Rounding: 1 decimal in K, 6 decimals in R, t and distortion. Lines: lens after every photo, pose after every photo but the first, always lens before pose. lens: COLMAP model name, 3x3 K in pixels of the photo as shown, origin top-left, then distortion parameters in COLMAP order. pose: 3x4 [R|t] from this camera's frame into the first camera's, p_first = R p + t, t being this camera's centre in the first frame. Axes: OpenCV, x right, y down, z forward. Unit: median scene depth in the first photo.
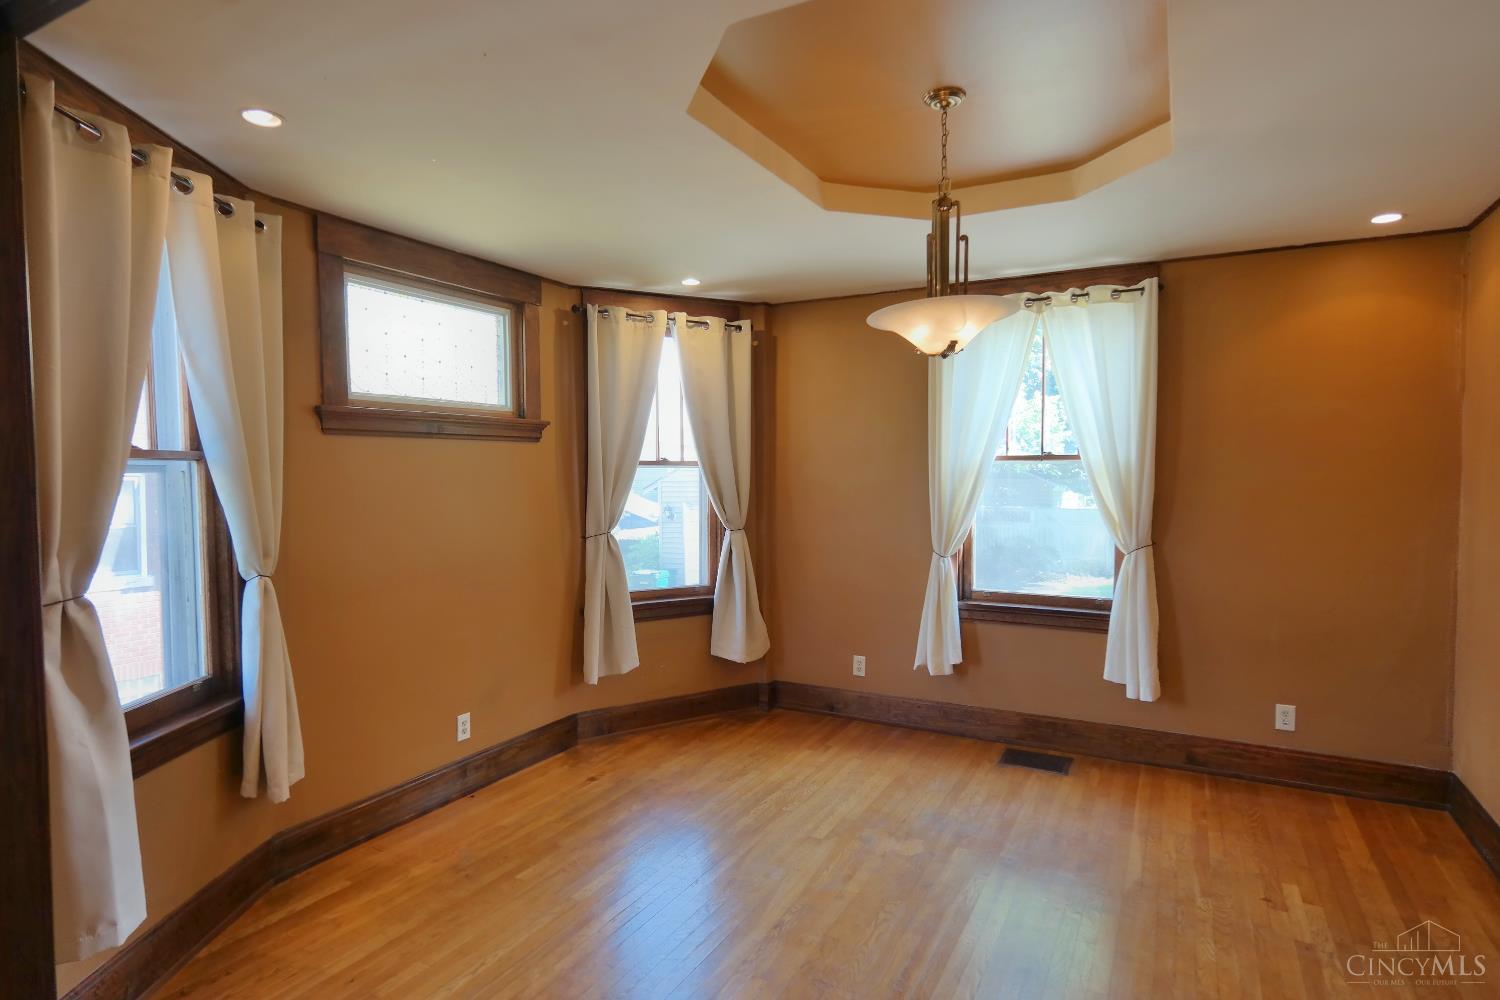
lens RADIAL K [[819.6, 0, 739.9], [0, 819.6, 510.0], [0, 0, 1]] dist [-0.009866, 0.020780]
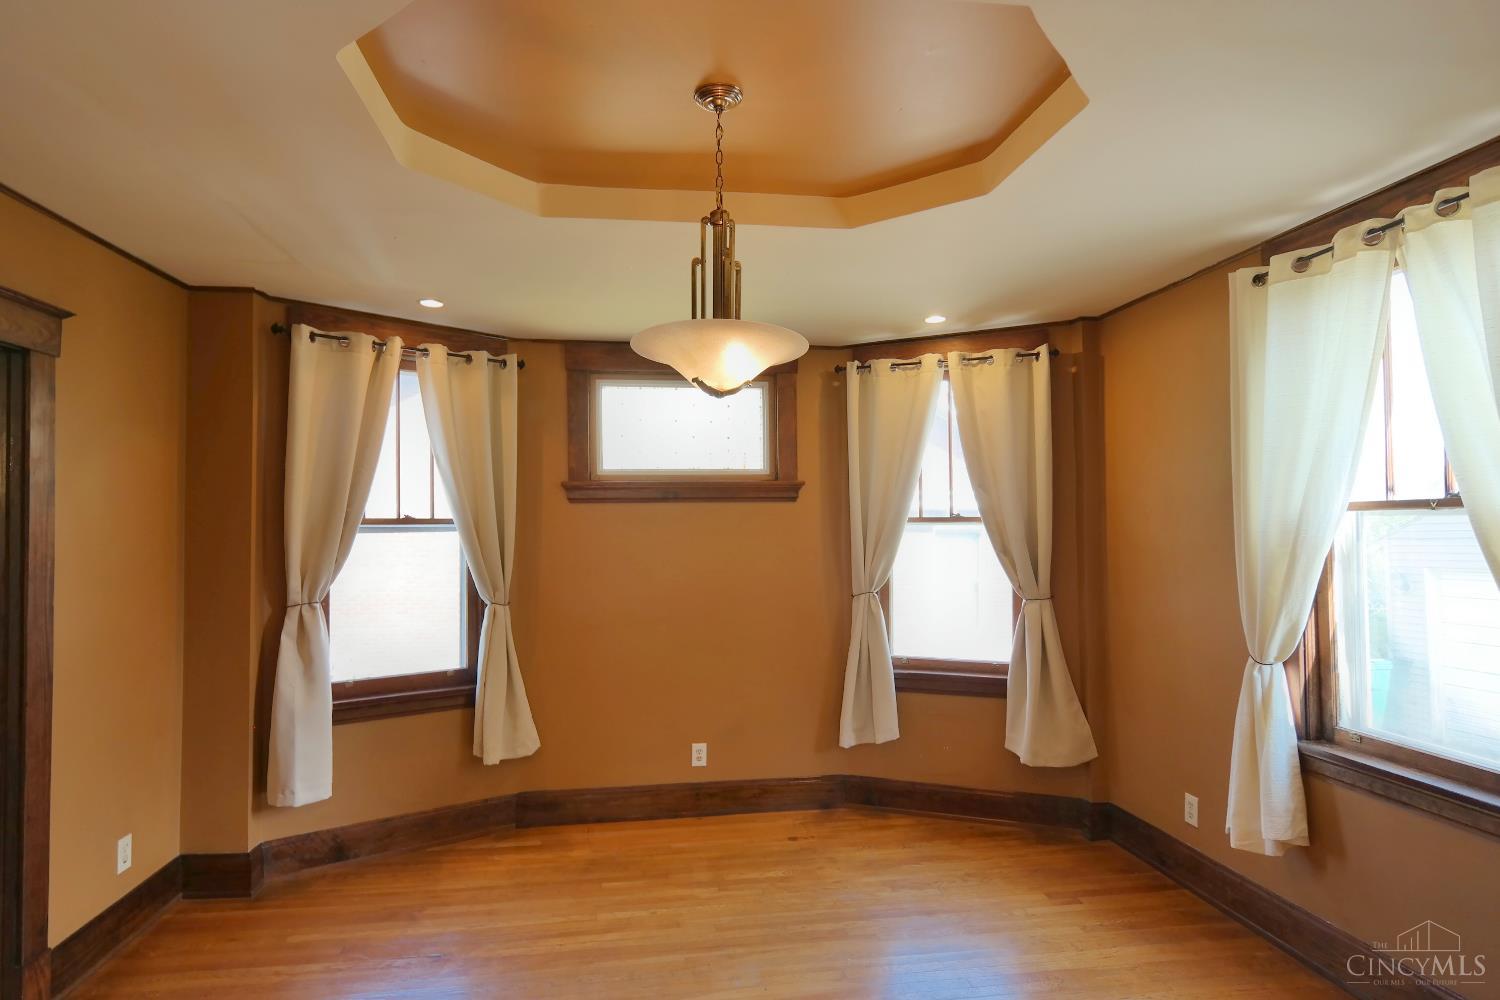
lens RADIAL K [[823.1, 0, 740.5], [0, 823.1, 511.1], [0, 0, 1]] dist [-0.009264, 0.019432]
pose [[0.601027, -0.017841, -0.799030, 0.546692], [-0.032633, 0.998369, -0.046838, -0.018544], [0.798562, 0.054226, 0.599465, 0.306604]]
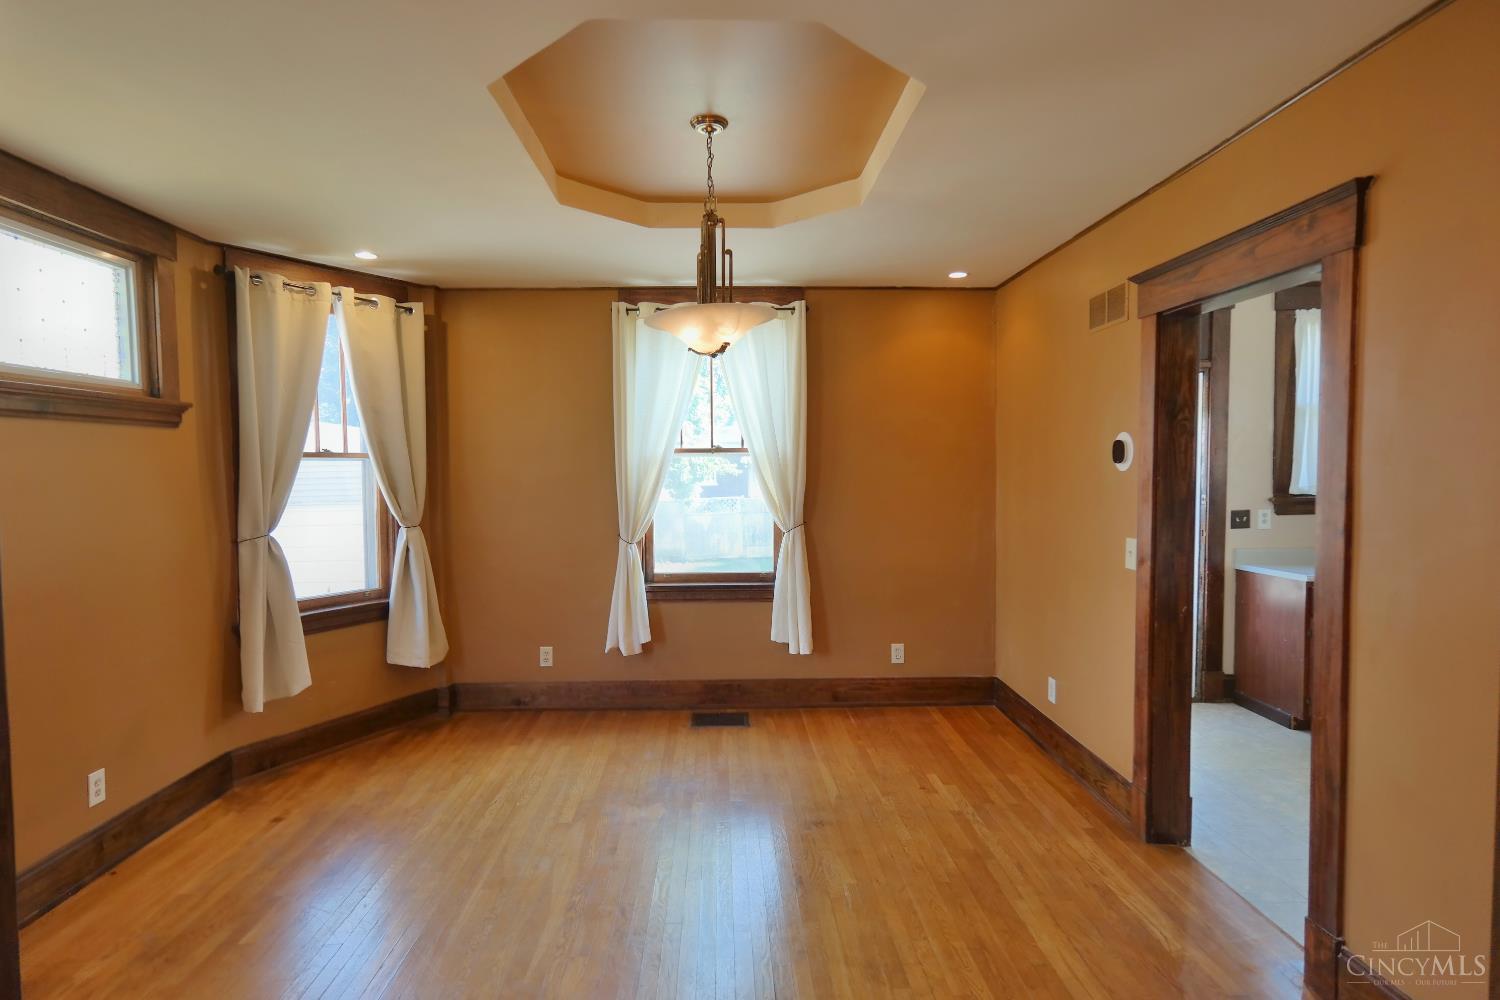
lens RADIAL K [[815.3, 0, 737.6], [0, 815.3, 508.2], [0, 0, 1]] dist [-0.000903, 0.003143]
pose [[0.868373, -0.029043, 0.495060, -0.163007], [0.028641, 0.999554, 0.008400, 0.006780], [-0.495084, 0.006885, 0.868818, 0.010968]]
